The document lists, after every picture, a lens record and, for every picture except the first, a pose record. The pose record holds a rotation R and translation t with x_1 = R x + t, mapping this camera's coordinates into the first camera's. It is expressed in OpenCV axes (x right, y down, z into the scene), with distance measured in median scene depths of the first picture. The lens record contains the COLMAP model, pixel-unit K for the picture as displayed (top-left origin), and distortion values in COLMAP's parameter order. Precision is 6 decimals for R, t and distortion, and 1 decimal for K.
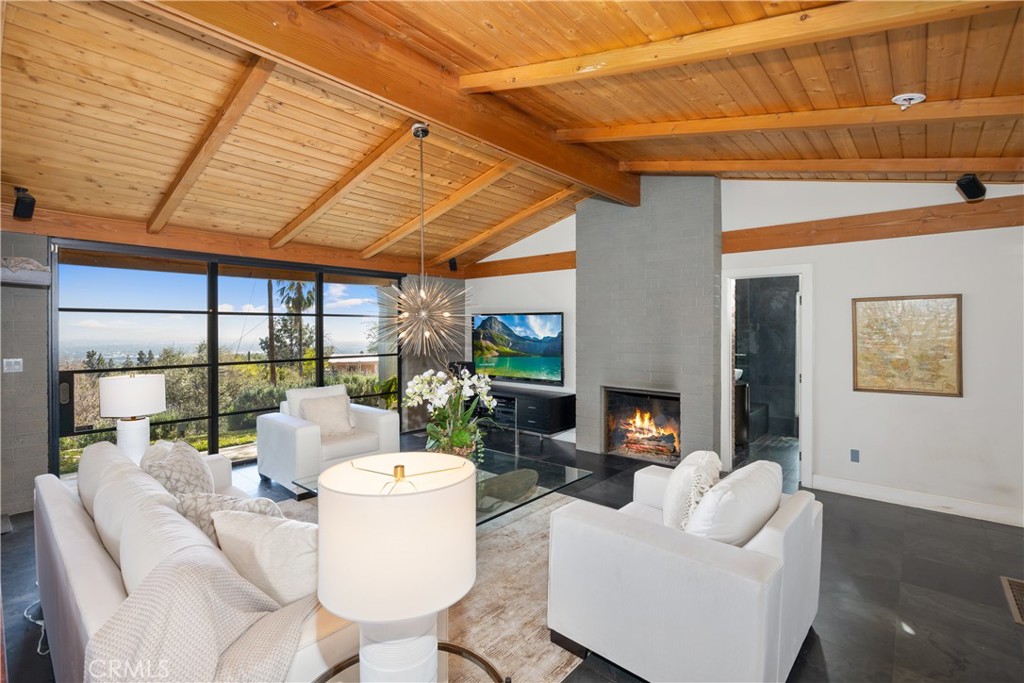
lens RADIAL K [[471.1, 0, 512.0], [0, 471.1, 323.6], [0, 0, 1]] dist [-0.026952, 0.000015]
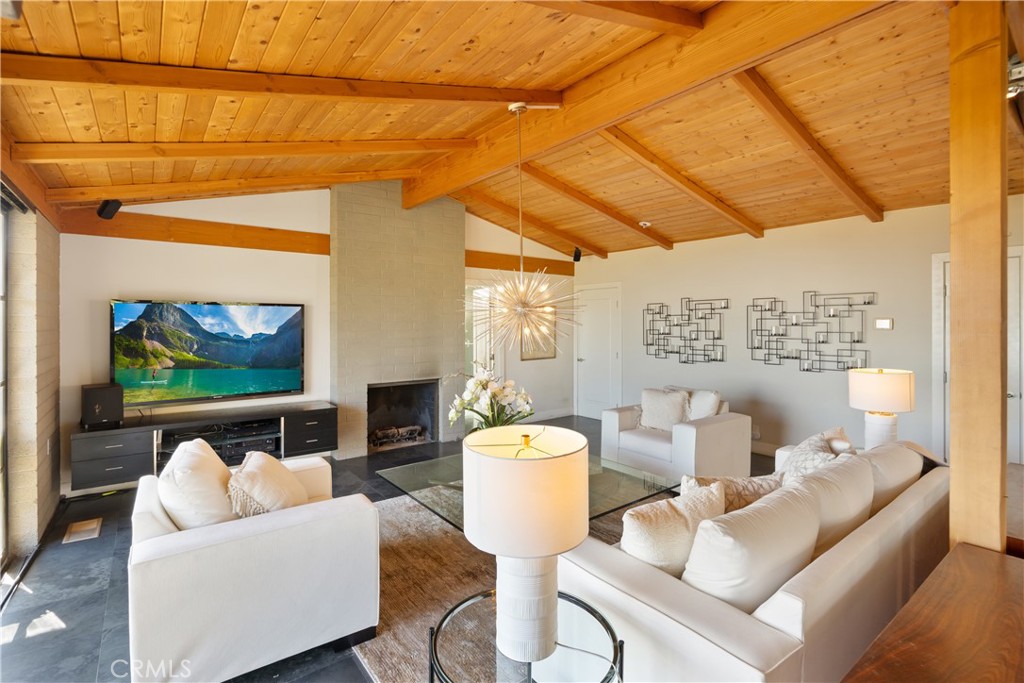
lens RADIAL K [[471.1, 0, 512.0], [0, 471.1, 323.6], [0, 0, 1]] dist [-0.026952, 0.000015]
pose [[0.191239, -0.002779, 0.981540, -0.632735], [-0.009651, 0.999942, 0.004712, 0.001925], [-0.981496, -0.010374, 0.191201, 0.484475]]
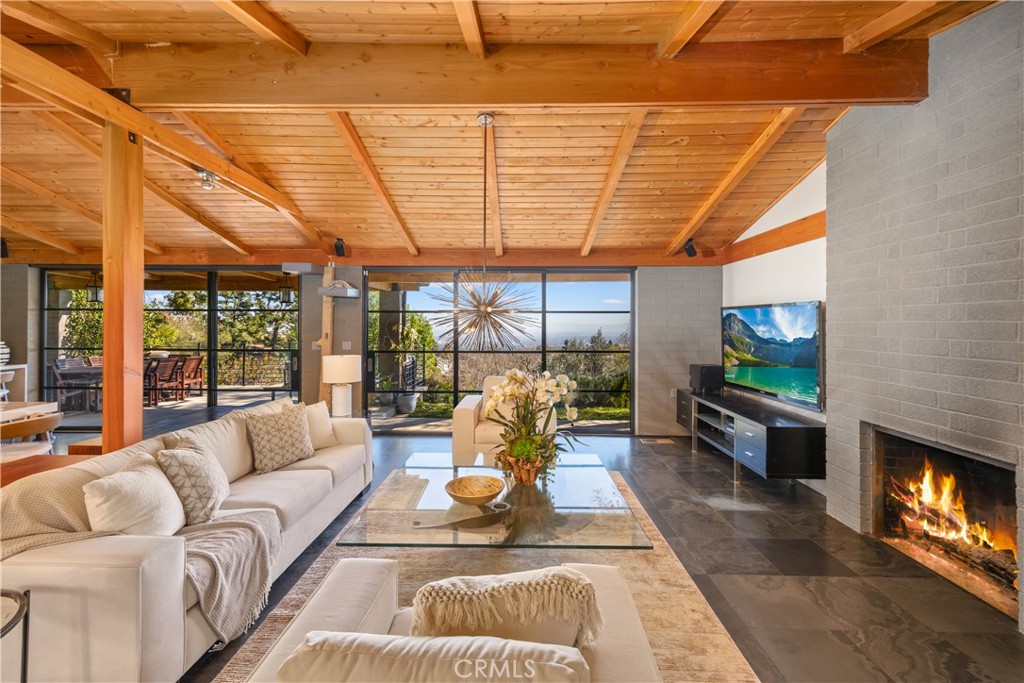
lens RADIAL K [[432.2, 0, 507.4], [0, 432.2, 329.6], [0, 0, 1]] dist [0.010054, -0.000151]
pose [[0.637646, 0.013808, -0.770205, 0.306549], [0.003911, 0.999768, 0.021162, 0.000073], [0.770319, -0.016506, 0.637445, 0.276163]]
